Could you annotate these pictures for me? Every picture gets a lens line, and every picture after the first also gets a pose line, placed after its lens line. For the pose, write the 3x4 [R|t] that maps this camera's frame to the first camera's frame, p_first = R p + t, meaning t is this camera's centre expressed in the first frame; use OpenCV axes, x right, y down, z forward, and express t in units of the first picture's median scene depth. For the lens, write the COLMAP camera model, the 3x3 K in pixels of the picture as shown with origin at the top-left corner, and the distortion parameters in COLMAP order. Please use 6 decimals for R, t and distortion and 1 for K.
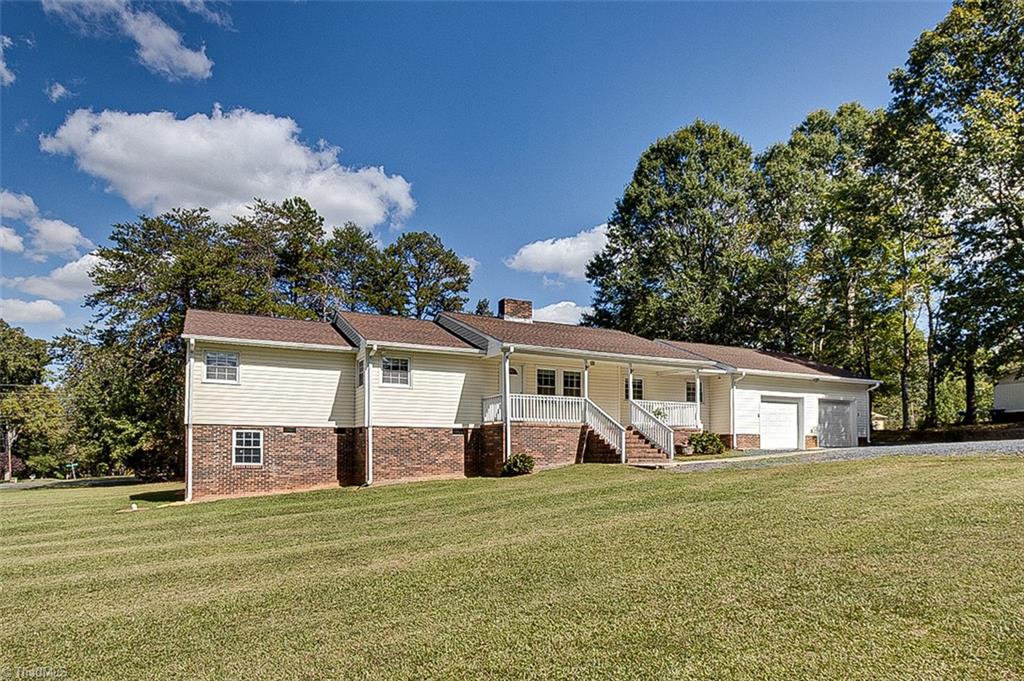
lens RADIAL K [[663.5, 0, 487.6], [0, 663.5, 347.2], [0, 0, 1]] dist [-0.001985, 0.000390]
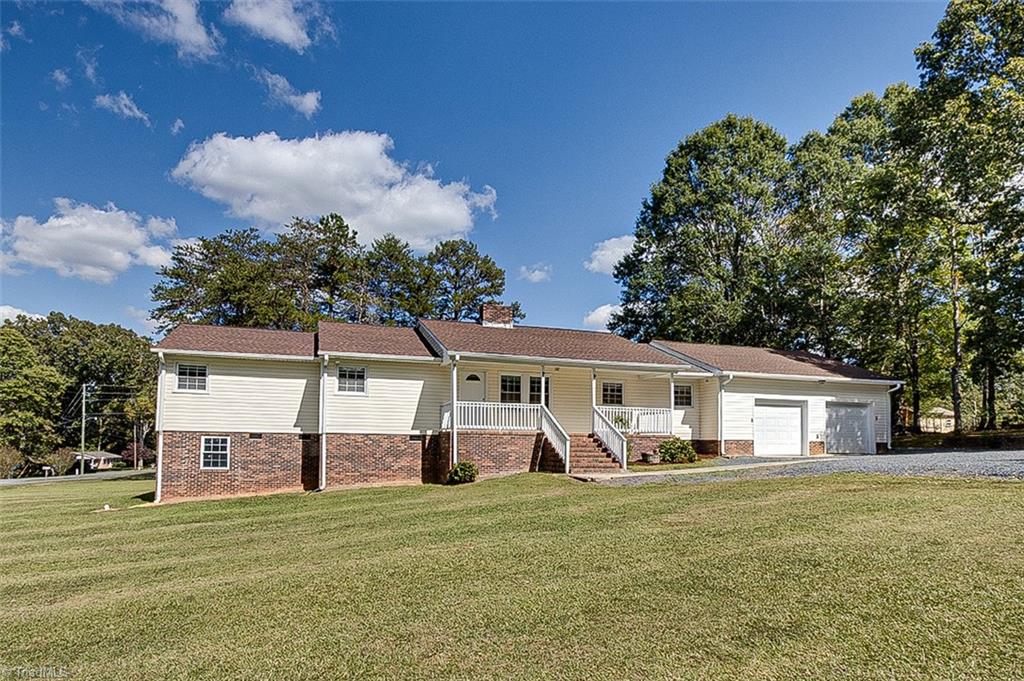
lens RADIAL K [[622.5, 0, 482.7], [0, 622.5, 336.8], [0, 0, 1]] dist [-0.003967, -0.000165]
pose [[0.986474, -0.019551, -0.162745, 0.176850], [0.017722, 0.999762, -0.012684, -0.011798], [0.162954, 0.009628, 0.986587, 0.059046]]
